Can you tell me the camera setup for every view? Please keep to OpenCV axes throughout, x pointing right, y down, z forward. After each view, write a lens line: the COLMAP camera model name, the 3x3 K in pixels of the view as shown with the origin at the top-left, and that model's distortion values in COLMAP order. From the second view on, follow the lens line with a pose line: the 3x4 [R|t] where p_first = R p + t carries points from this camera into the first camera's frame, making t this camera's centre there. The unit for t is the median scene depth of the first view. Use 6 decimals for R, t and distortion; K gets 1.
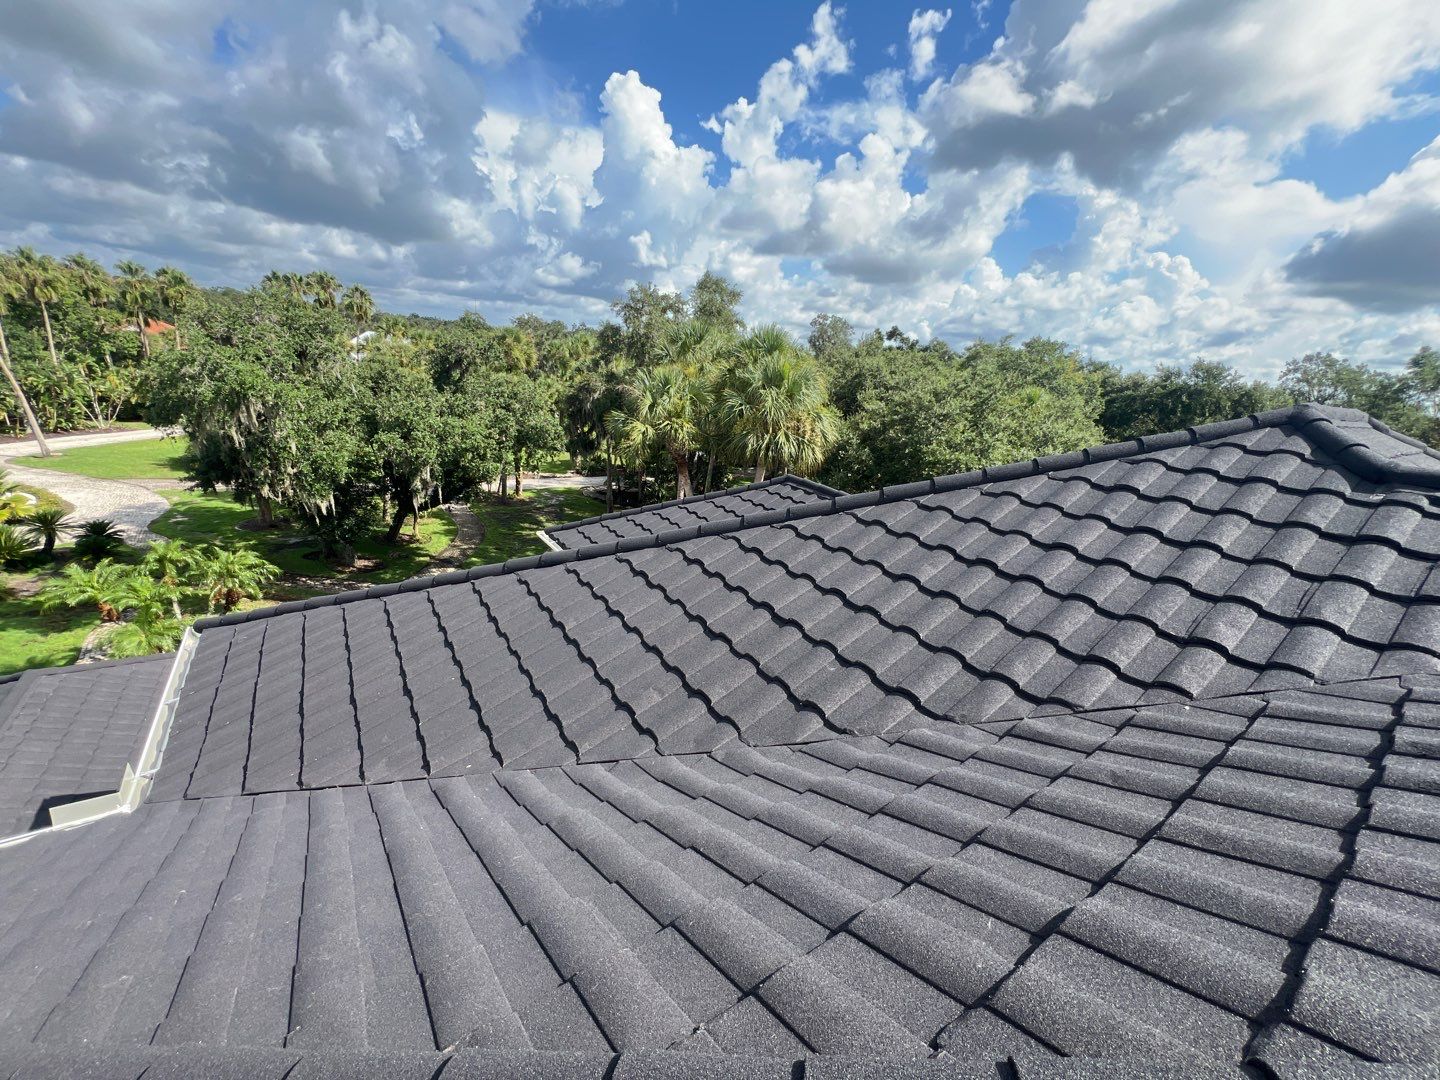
lens RADIAL K [[585.2, 0, 715.8], [0, 585.2, 535.8], [0, 0, 1]] dist [-0.001321, 0.000514]
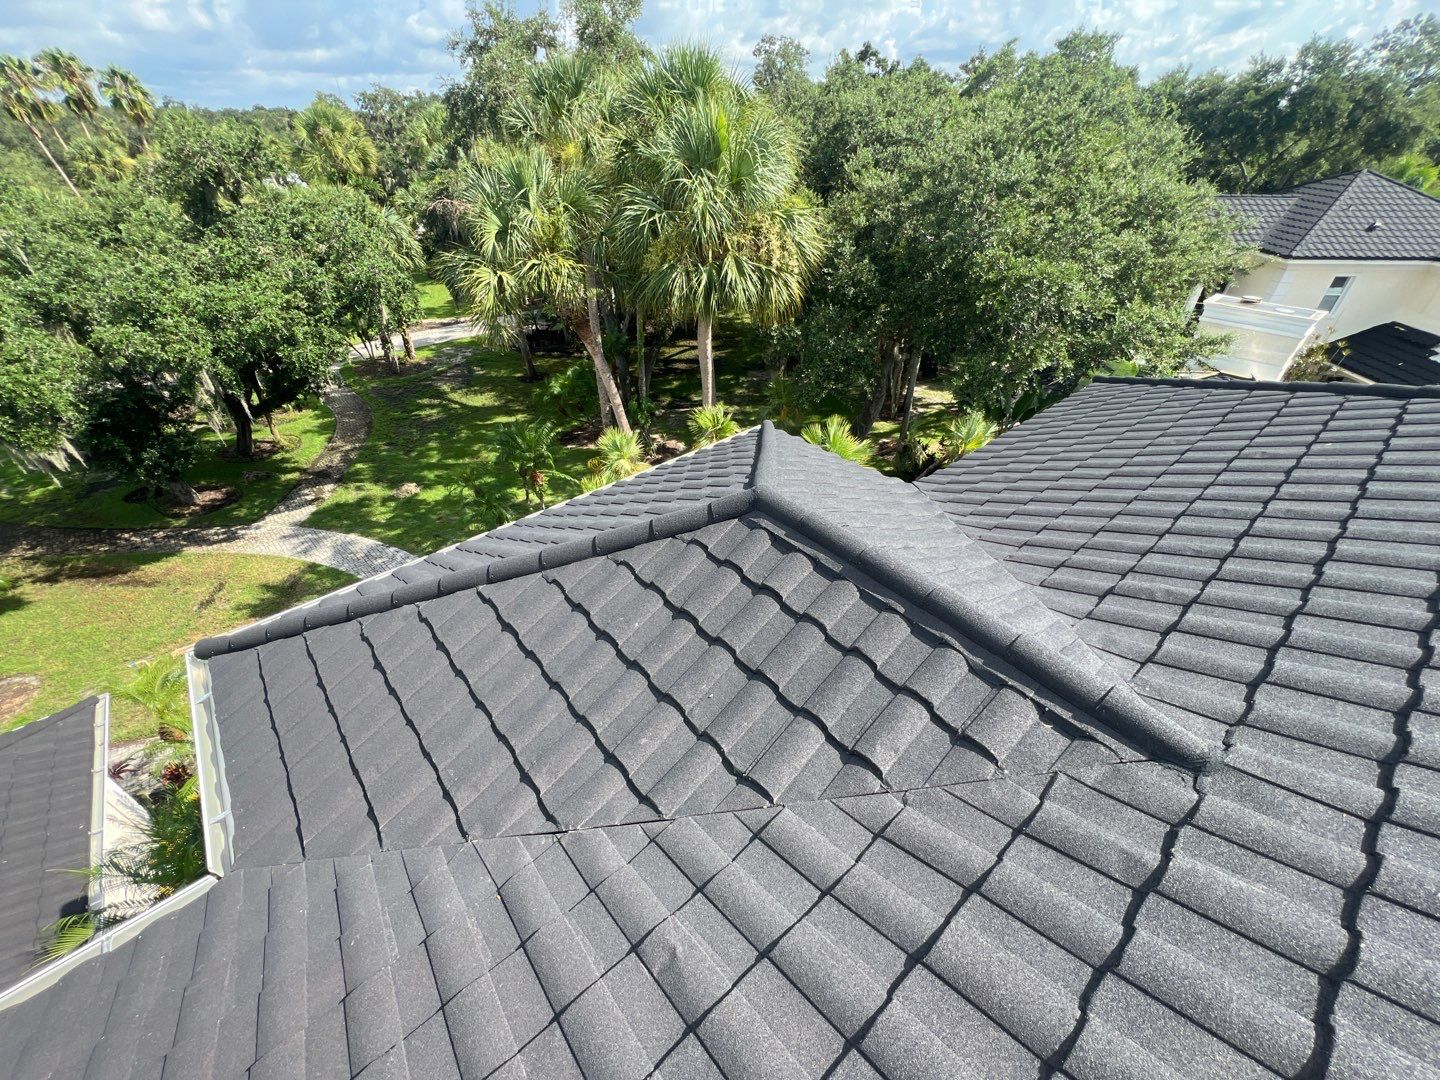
lens RADIAL K [[574.6, 0, 719.1], [0, 574.6, 536.4], [0, 0, 1]] dist [-0.000863, 0.000128]
pose [[0.989676, -0.141680, 0.021641, 0.030357], [0.126732, 0.935596, 0.329544, -0.064003], [-0.066937, -0.323399, 0.943892, 0.223688]]
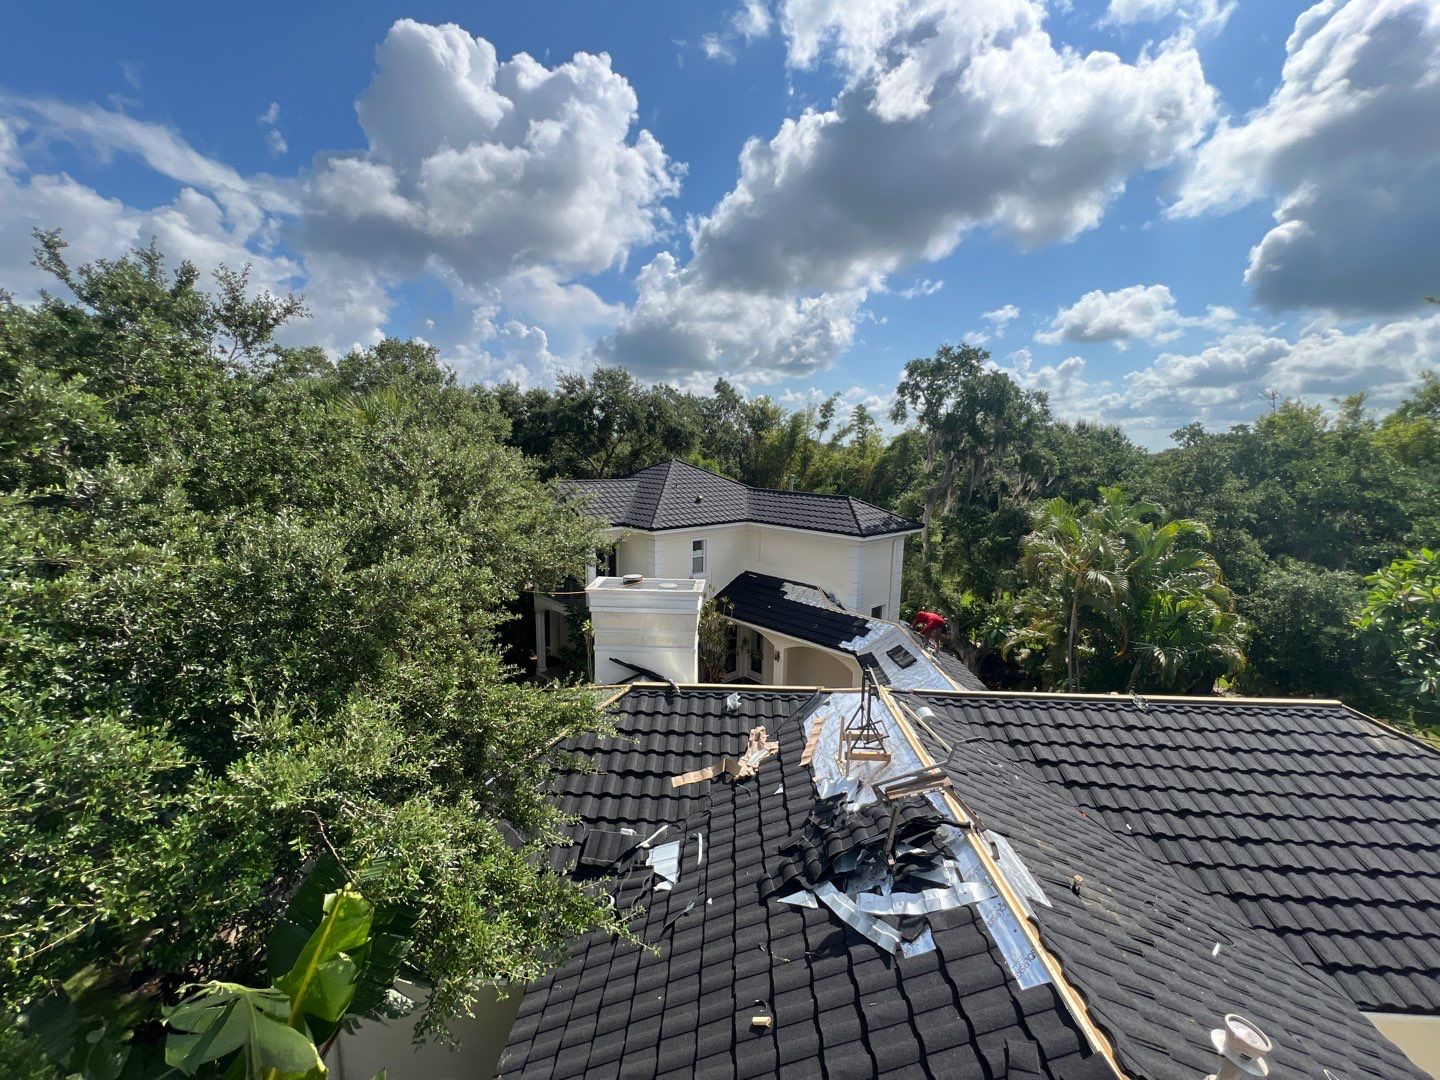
lens RADIAL K [[576.7, 0, 720.9], [0, 576.7, 538.0], [0, 0, 1]] dist [-0.000332, 0.000182]
pose [[0.596382, -0.203728, 0.776417, 0.268430], [0.277653, 0.959906, 0.038604, -0.057702], [-0.753151, 0.192551, 0.629037, 0.431128]]
